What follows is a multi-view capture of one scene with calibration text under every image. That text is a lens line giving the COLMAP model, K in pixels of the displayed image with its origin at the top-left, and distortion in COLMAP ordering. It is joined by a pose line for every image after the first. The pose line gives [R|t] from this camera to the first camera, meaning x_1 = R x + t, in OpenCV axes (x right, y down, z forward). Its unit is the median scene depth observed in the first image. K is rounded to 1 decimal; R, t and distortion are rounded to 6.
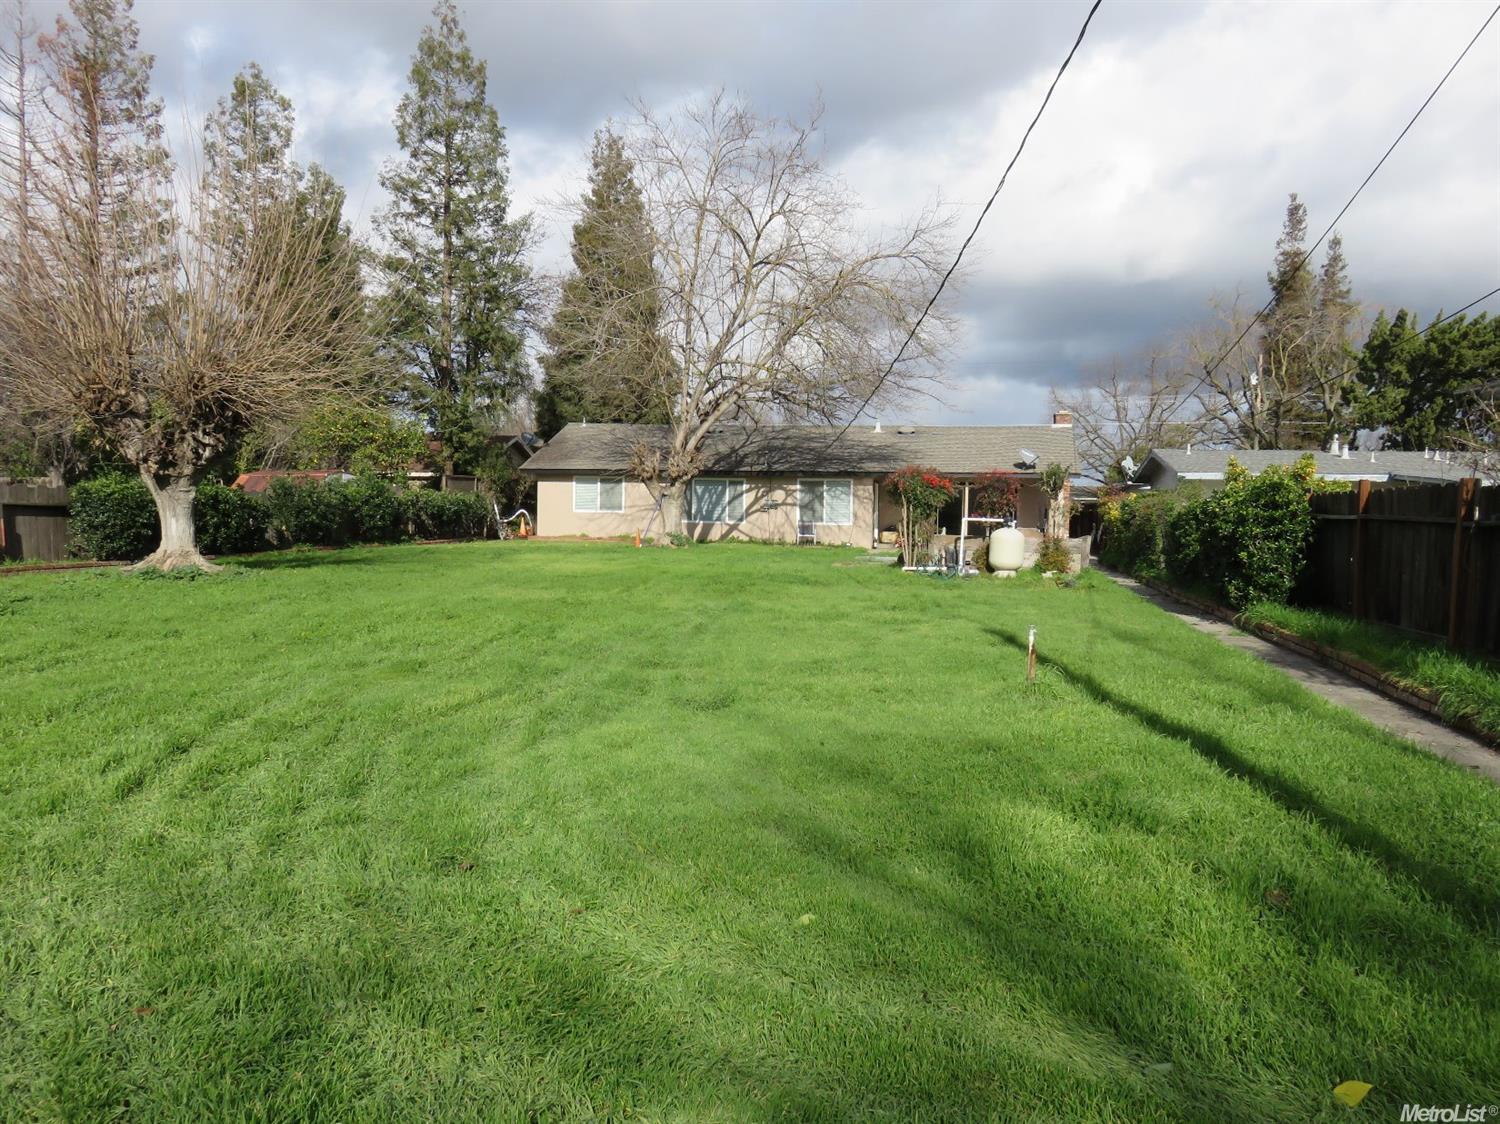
lens RADIAL K [[1125.3, 0, 748.6], [0, 1125.3, 569.3], [0, 0, 1]] dist [-0.011973, 0.009207]
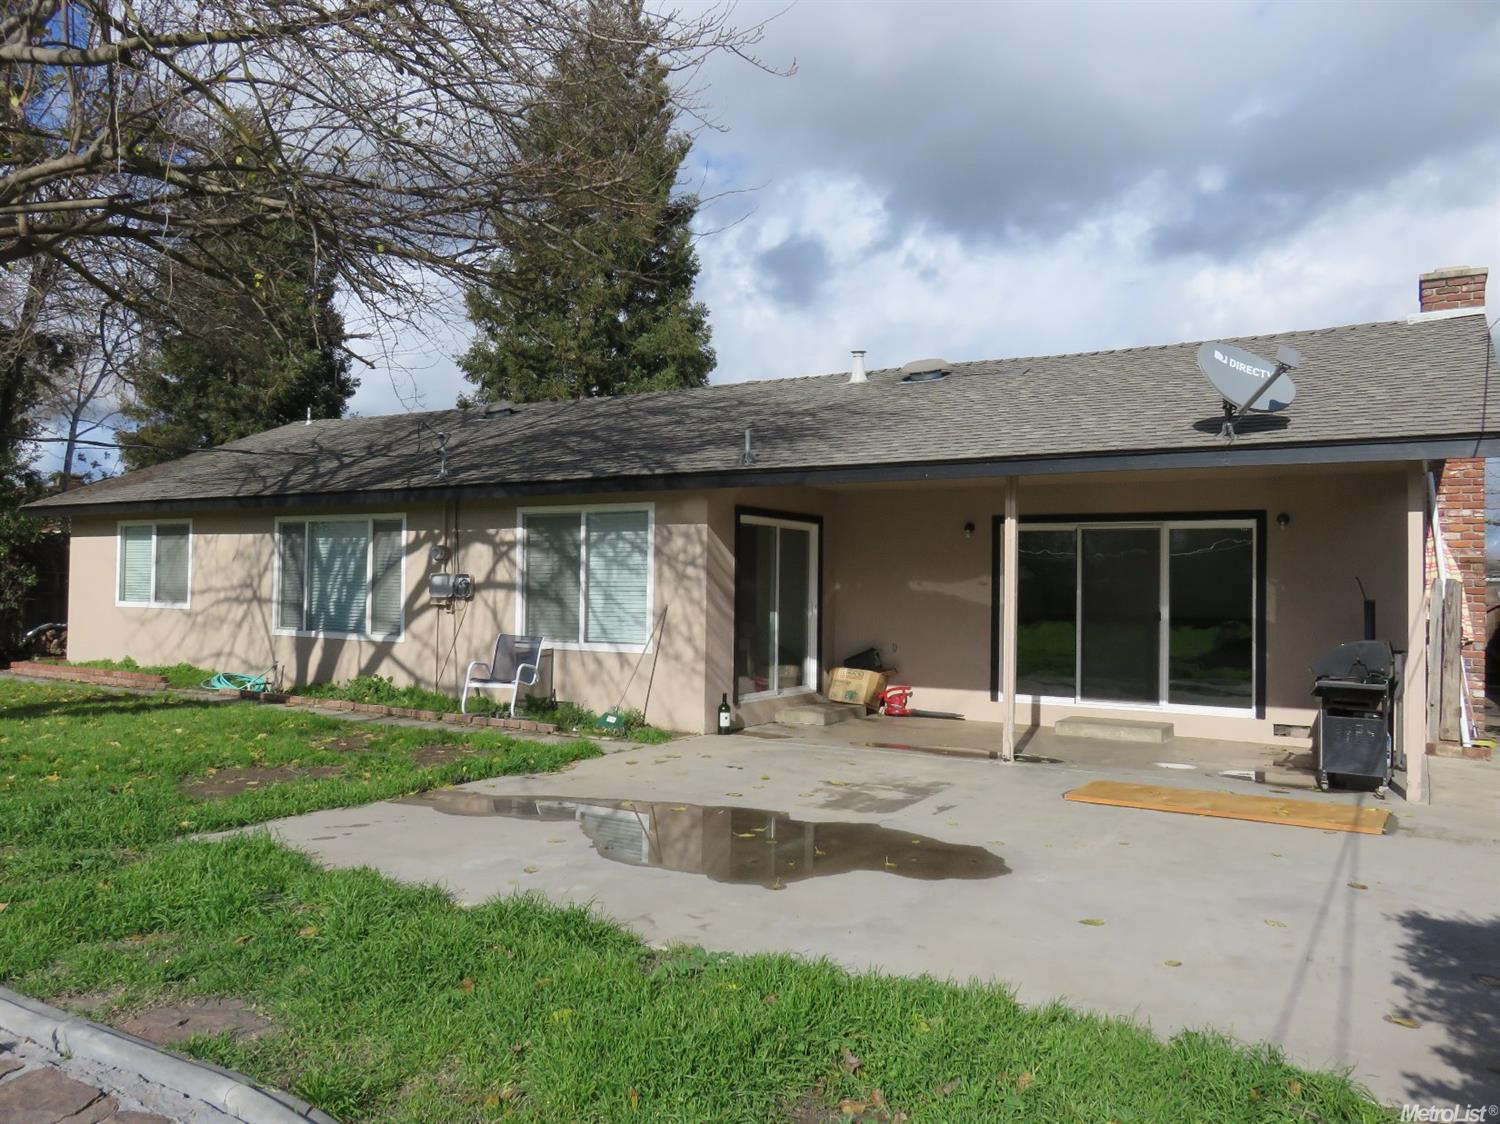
lens RADIAL K [[1125.3, 0, 751.8], [0, 1125.3, 561.7], [0, 0, 1]] dist [-0.011973, 0.009207]
pose [[0.939743, -0.010349, -0.341725, 0.218798], [-0.019096, 0.996393, -0.082687, -0.038428], [0.341347, 0.084230, 0.936156, 0.709714]]
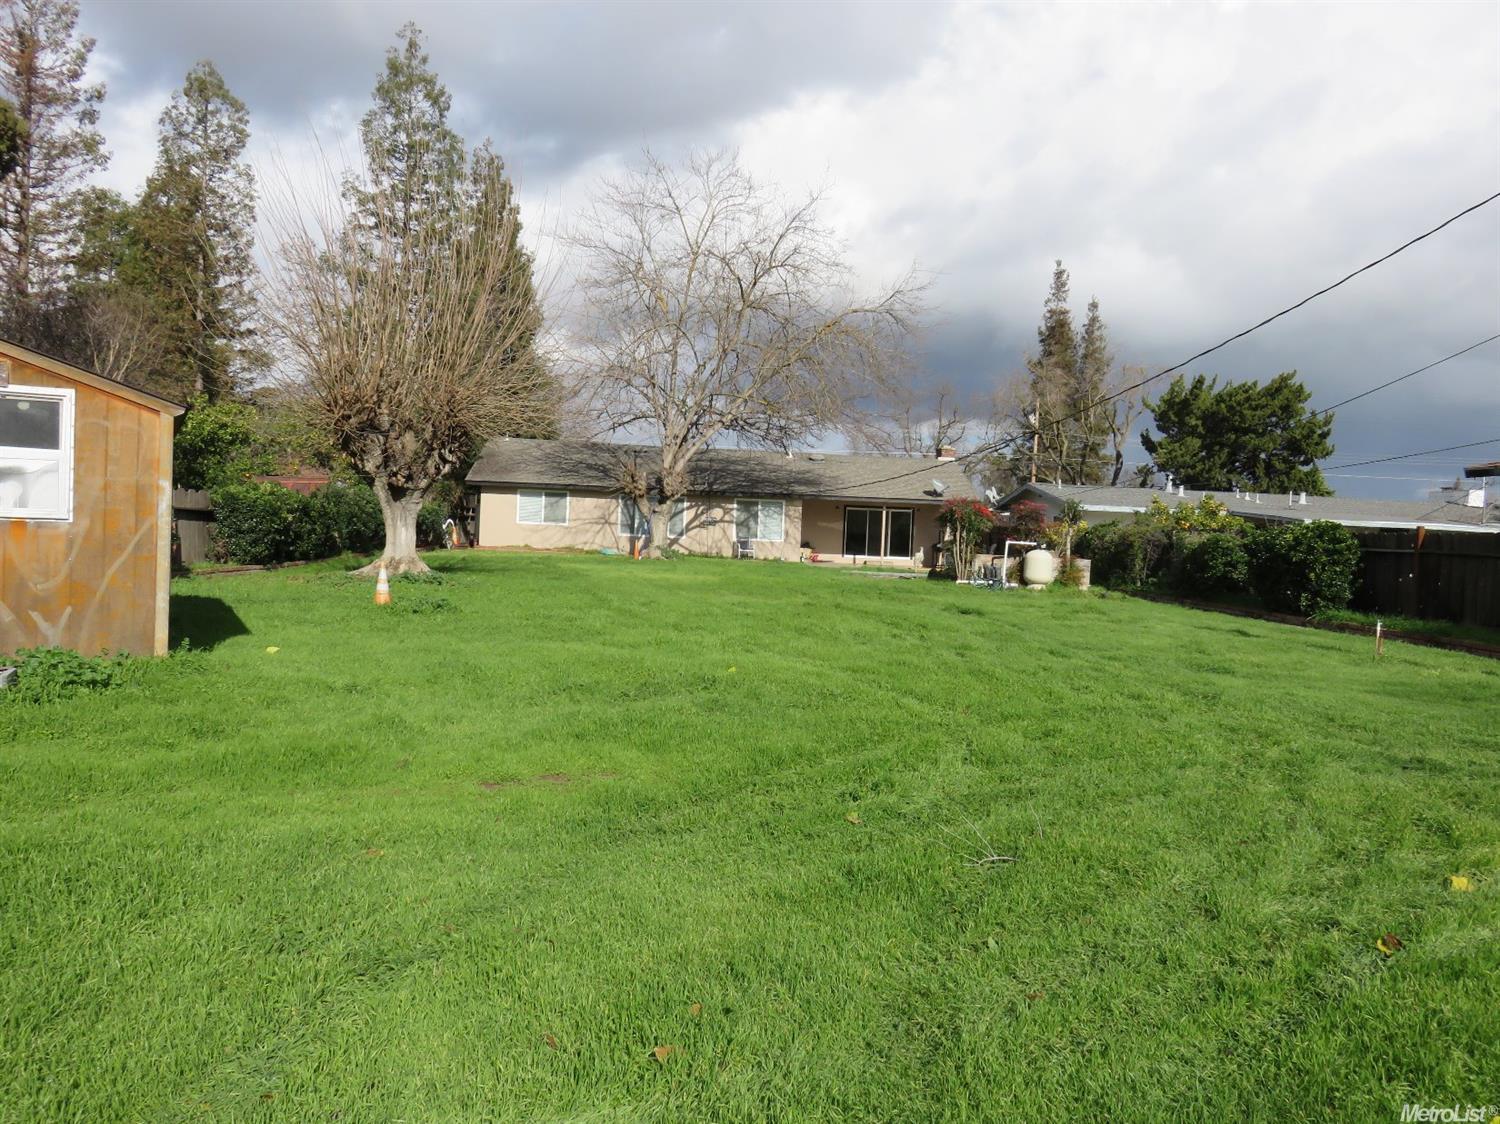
lens RADIAL K [[1125.3, 0, 747.3], [0, 1125.3, 559.5], [0, 0, 1]] dist [-0.011973, 0.009207]
pose [[0.968192, 0.017448, 0.249598, -0.215930], [-0.012530, 0.999695, -0.021281, 0.002222], [-0.249893, 0.017476, 0.968116, -0.064357]]
